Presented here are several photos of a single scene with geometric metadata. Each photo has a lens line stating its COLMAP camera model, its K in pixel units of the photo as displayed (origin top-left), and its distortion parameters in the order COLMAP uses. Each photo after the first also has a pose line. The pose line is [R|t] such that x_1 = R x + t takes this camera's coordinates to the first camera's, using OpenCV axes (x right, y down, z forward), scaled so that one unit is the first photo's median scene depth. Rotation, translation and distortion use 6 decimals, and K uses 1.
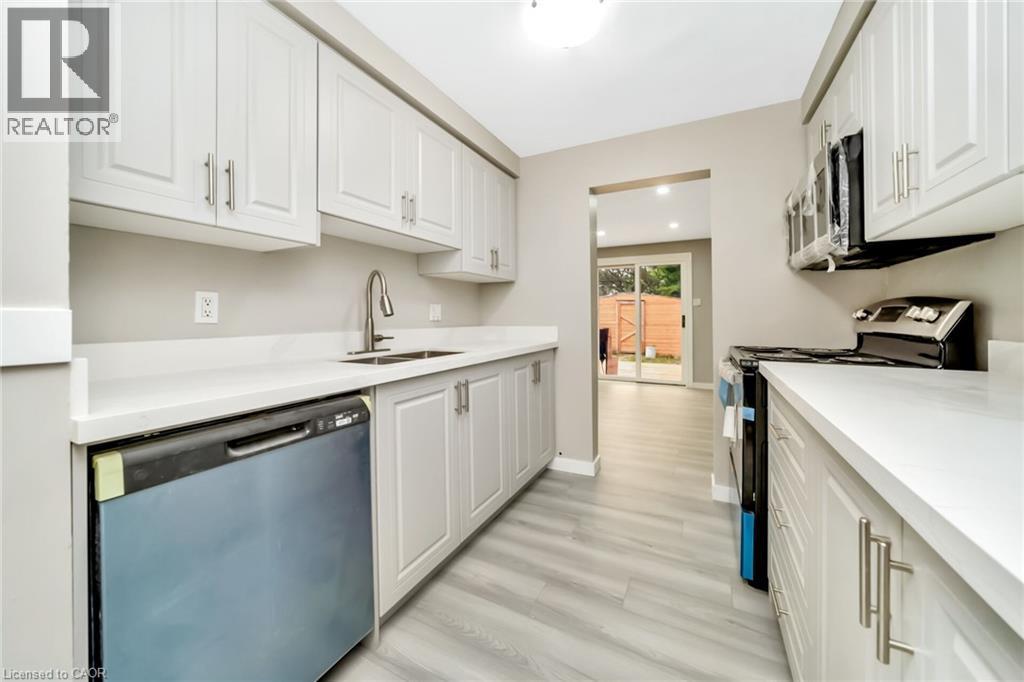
lens RADIAL K [[365.6, 0, 519.9], [0, 365.6, 318.5], [0, 0, 1]] dist [-0.001062, 0.000053]
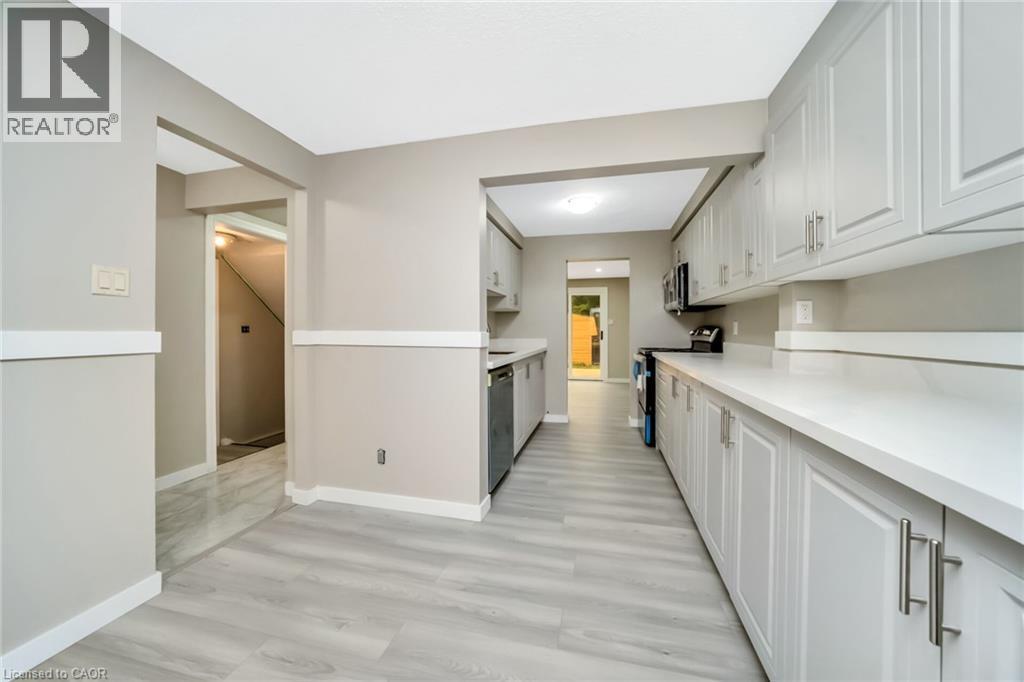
lens RADIAL K [[365.6, 0, 513.4], [0, 365.6, 334.8], [0, 0, 1]] dist [-0.001062, 0.000053]
pose [[0.974005, -0.000751, 0.226523, -0.642861], [-0.000646, 0.999981, 0.006094, -0.008633], [-0.226524, -0.006082, 0.973987, -0.935062]]
